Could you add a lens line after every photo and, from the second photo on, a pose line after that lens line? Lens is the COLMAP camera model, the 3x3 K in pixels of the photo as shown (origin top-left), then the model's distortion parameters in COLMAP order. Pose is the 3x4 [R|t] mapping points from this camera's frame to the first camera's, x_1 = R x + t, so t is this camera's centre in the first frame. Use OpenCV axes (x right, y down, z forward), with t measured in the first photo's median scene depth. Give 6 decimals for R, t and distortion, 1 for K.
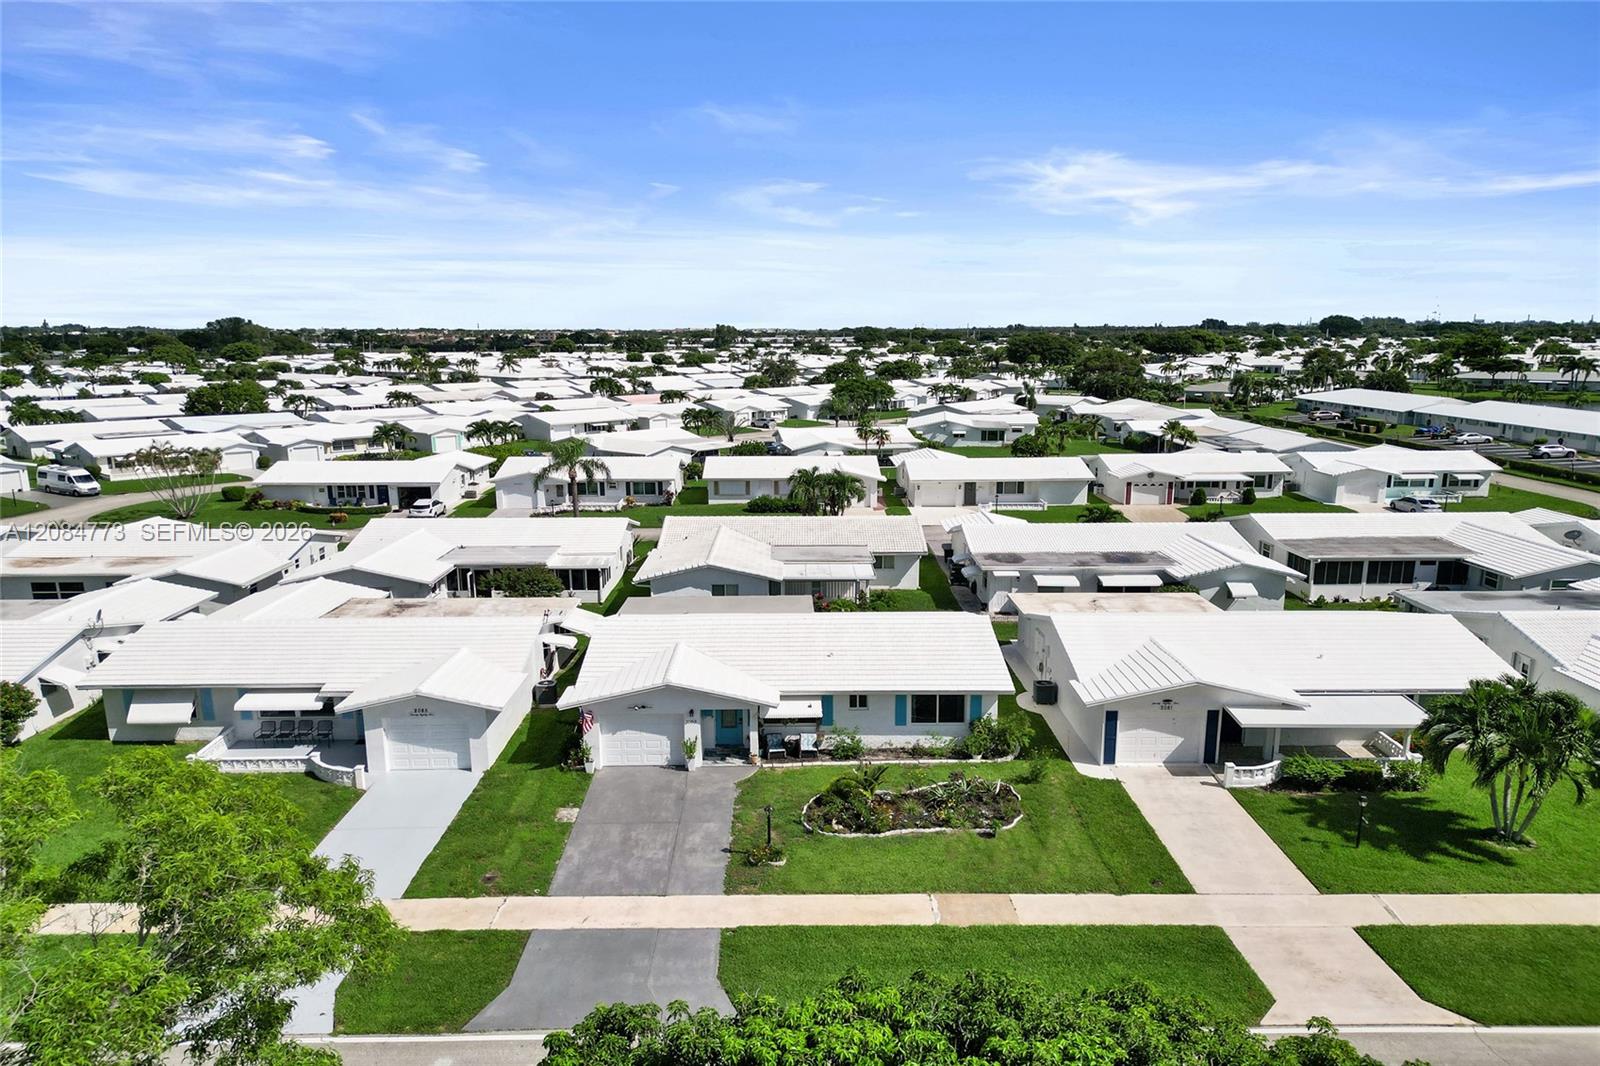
lens RADIAL K [[1116.7, 0, 800.0], [0, 1116.7, 533.0], [0, 0, 1]] dist [0.071156, -0.067454]
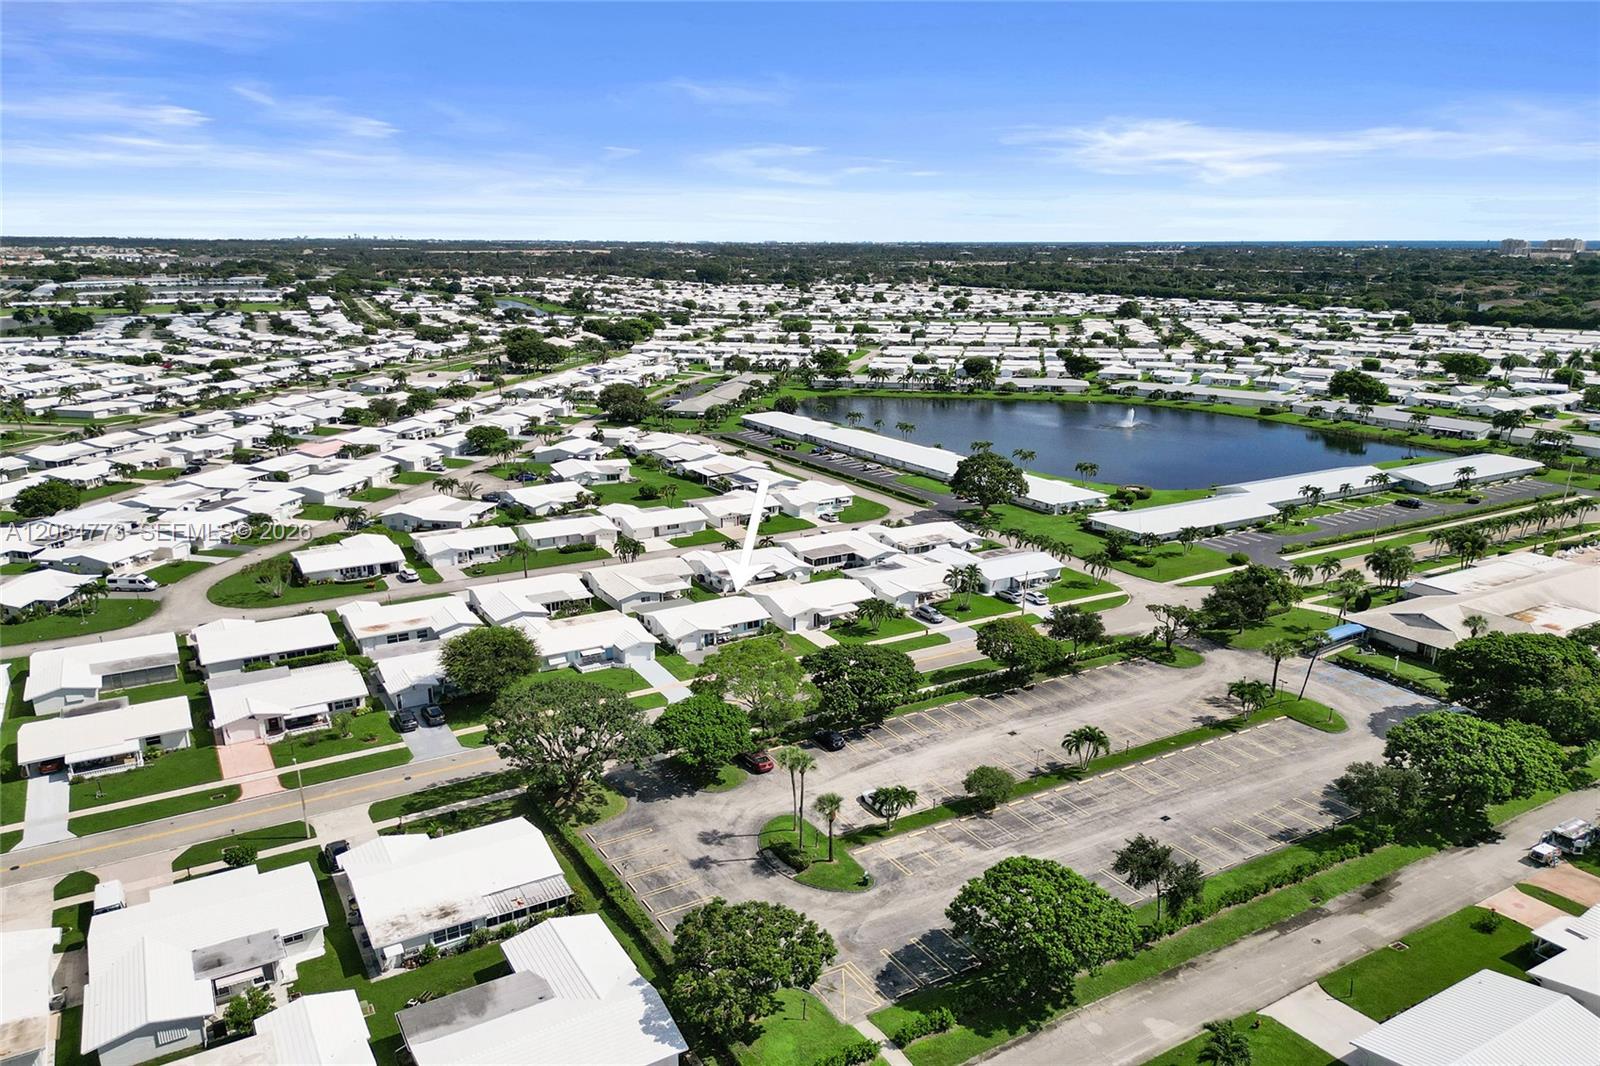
lens RADIAL K [[1116.7, 0, 800.0], [0, 1116.7, 533.0], [0, 0, 1]] dist [0.071156, -0.067454]
pose [[0.863318, -0.120080, 0.490166, -1.693357], [0.084268, 0.991944, 0.094585, -0.542036], [-0.497575, -0.040352, 0.866482, -2.575002]]
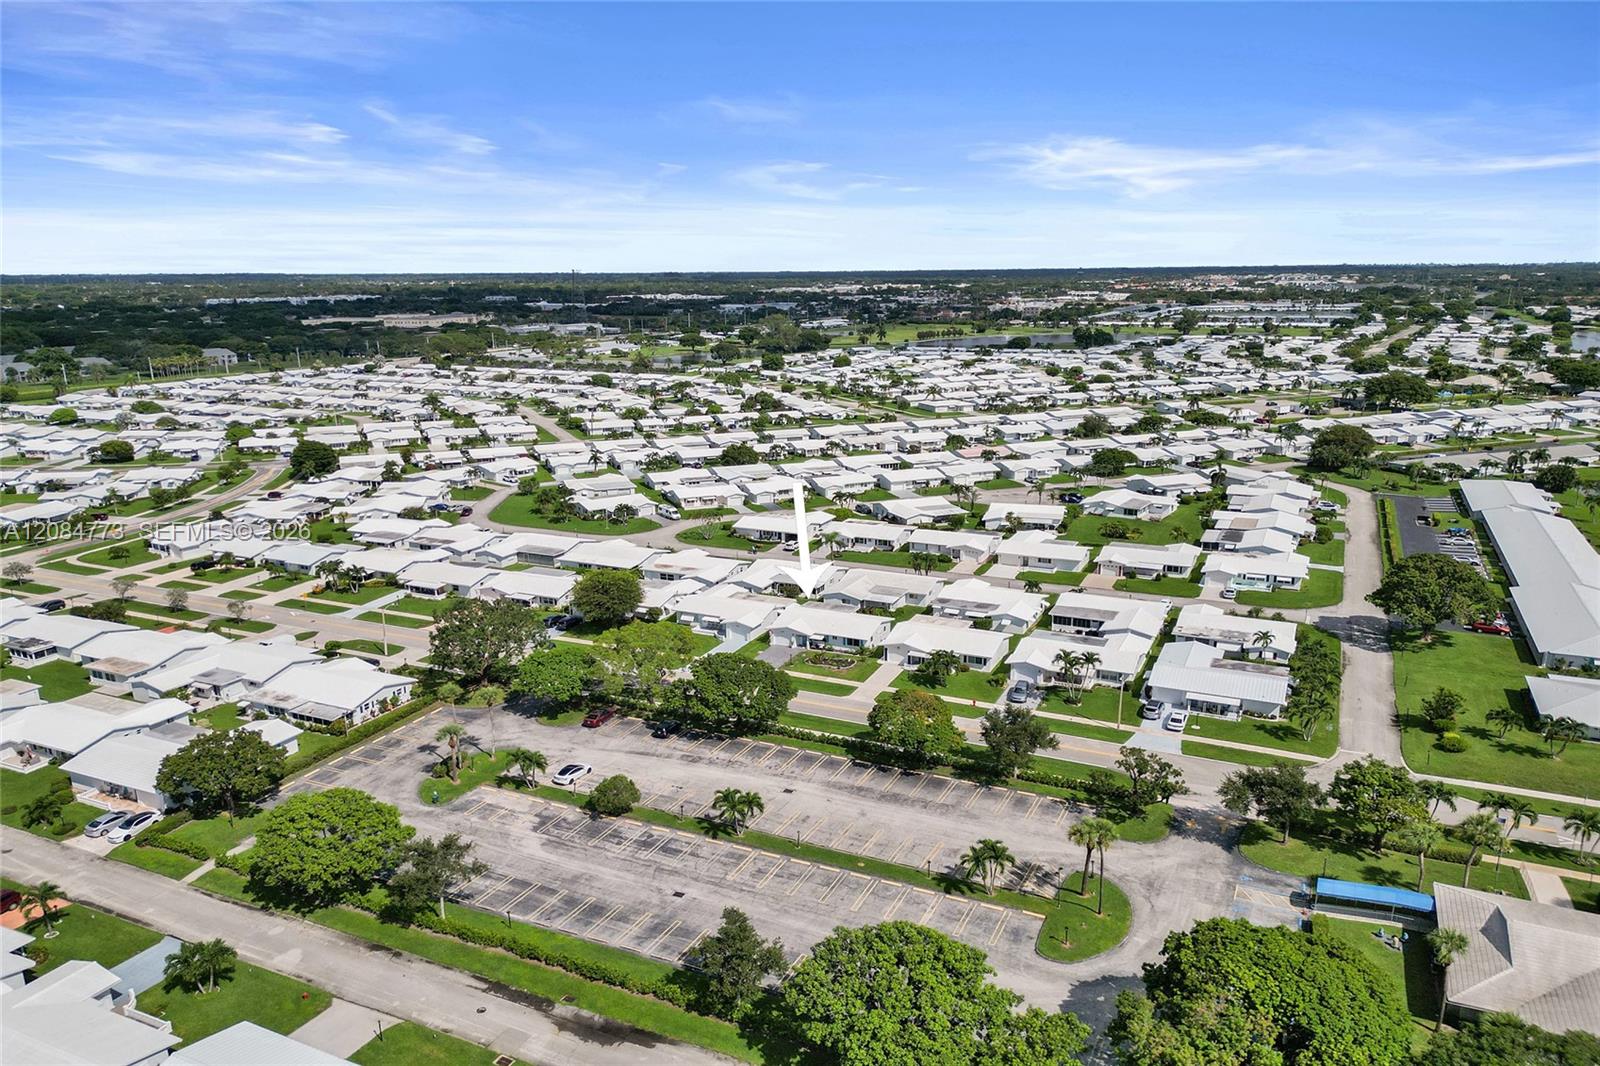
lens RADIAL K [[1116.7, 0, 800.0], [0, 1116.7, 533.0], [0, 0, 1]] dist [0.071156, -0.067454]
pose [[0.899494, 0.094387, -0.426616, 1.692641], [-0.072686, 0.995108, 0.066911, -0.505917], [0.430845, -0.029177, 0.901954, -2.784024]]
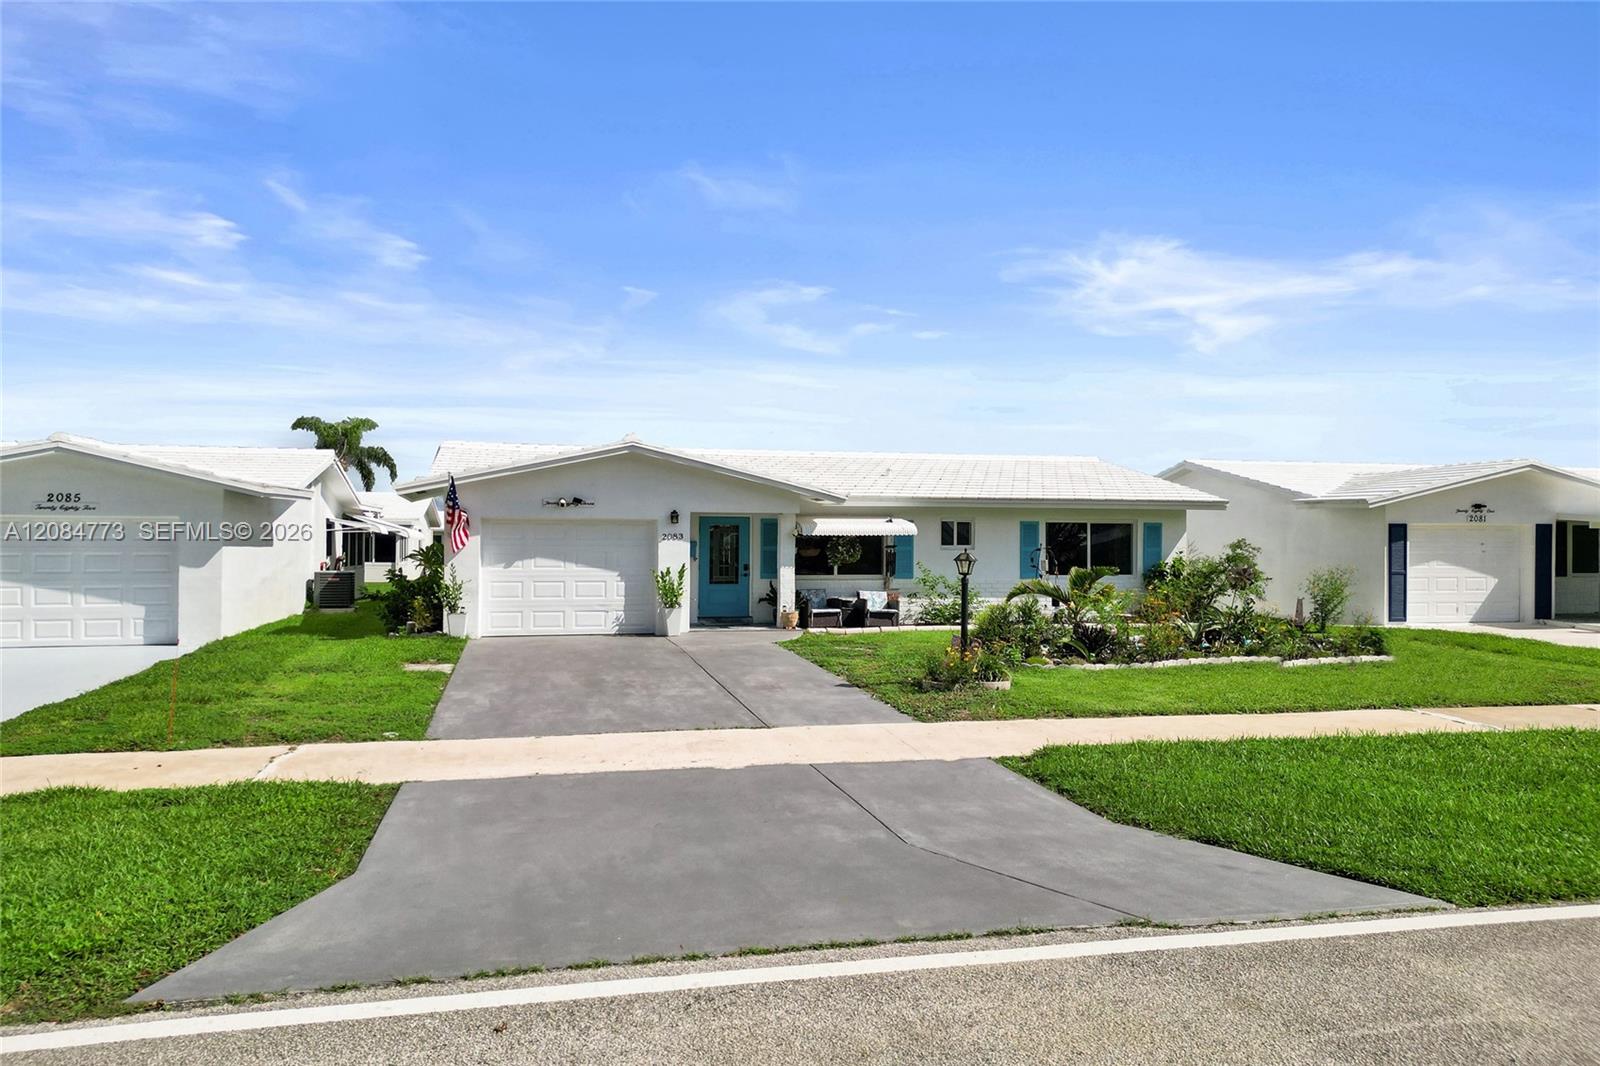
lens RADIAL K [[1123.4, 0, 805.5], [0, 1123.4, 525.9], [0, 0, 1]] dist [0.069436, -0.069407]
pose [[0.975345, 0.009740, 0.220471, -0.150391], [0.031455, 0.982690, -0.182566, 0.258451], [-0.218433, 0.185000, 0.958156, 0.507903]]
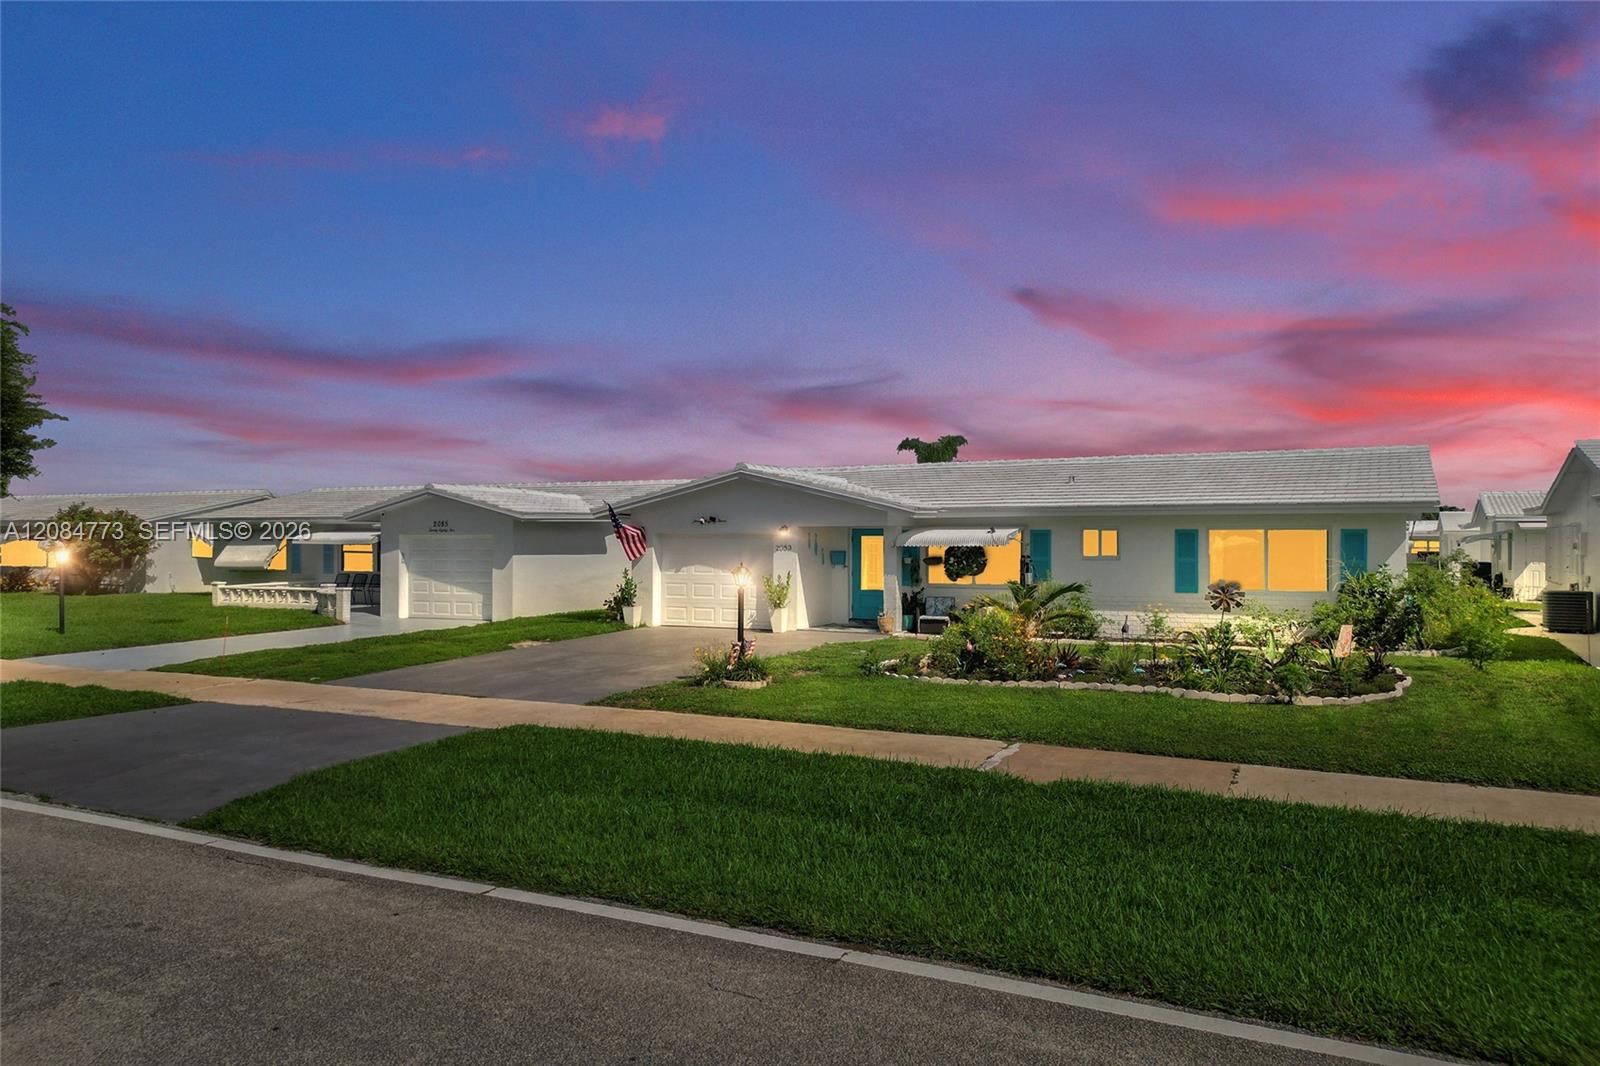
lens RADIAL K [[1116.7, 0, 800.0], [0, 1116.7, 533.0], [0, 0, 1]] dist [0.071156, -0.067454]
pose [[0.886119, 0.000024, -0.463459, 0.180277], [-0.081826, 0.984299, -0.156399, 0.252295], [0.456178, 0.176511, 0.872207, 0.498101]]
